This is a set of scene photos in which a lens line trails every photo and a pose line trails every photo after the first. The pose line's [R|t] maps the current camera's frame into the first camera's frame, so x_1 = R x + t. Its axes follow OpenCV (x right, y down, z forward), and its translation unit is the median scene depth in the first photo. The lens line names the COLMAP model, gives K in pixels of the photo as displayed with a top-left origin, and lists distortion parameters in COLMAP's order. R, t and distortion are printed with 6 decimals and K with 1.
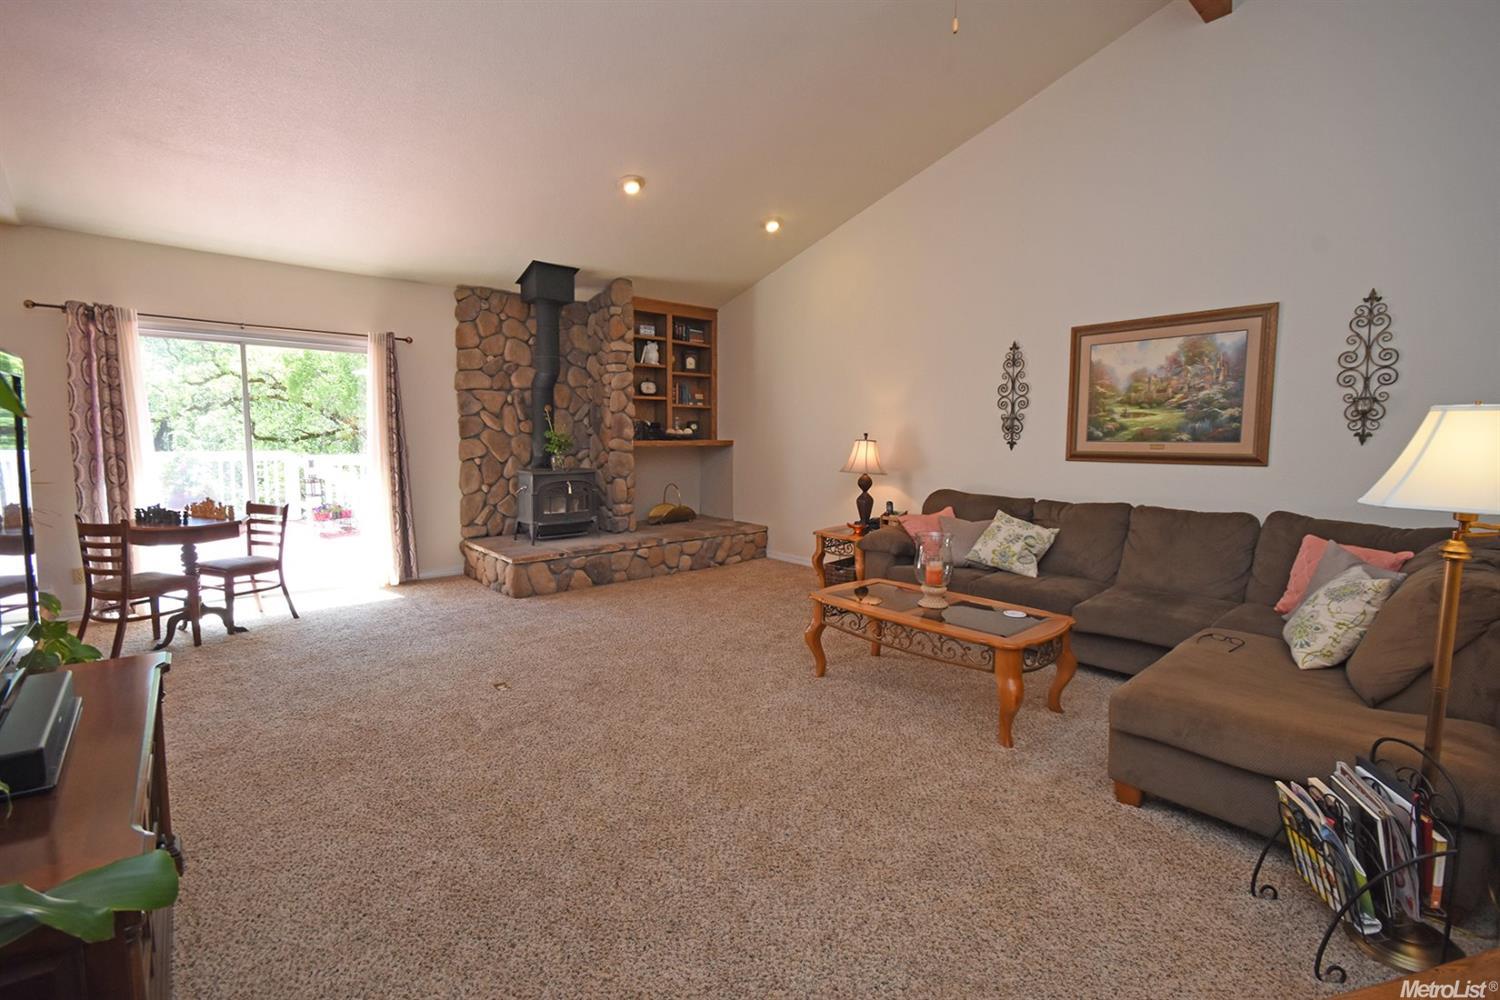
lens RADIAL K [[662.3, 0, 743.0], [0, 662.3, 493.5], [0, 0, 1]] dist [0.001792, -0.000466]
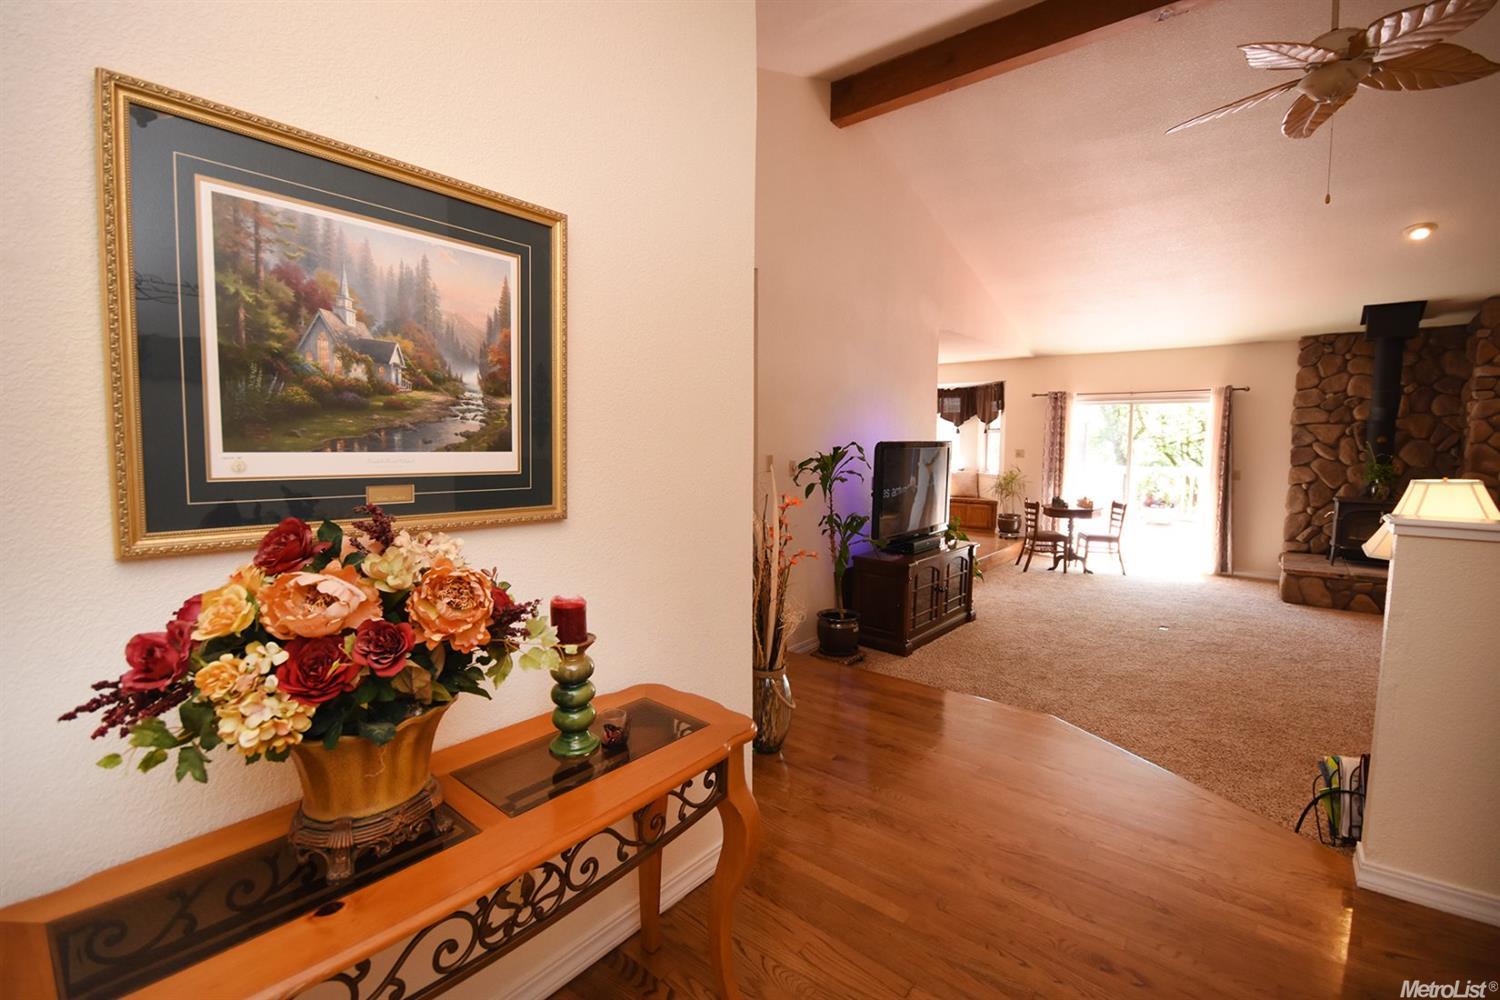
lens RADIAL K [[662.3, 0, 749.8], [0, 662.3, 491.2], [0, 0, 1]] dist [0.001792, -0.000466]
pose [[0.178975, 0.073223, -0.981125, 0.630414], [-0.092582, 0.994055, 0.057300, -0.019353], [0.979488, 0.080579, 0.184690, -0.175818]]
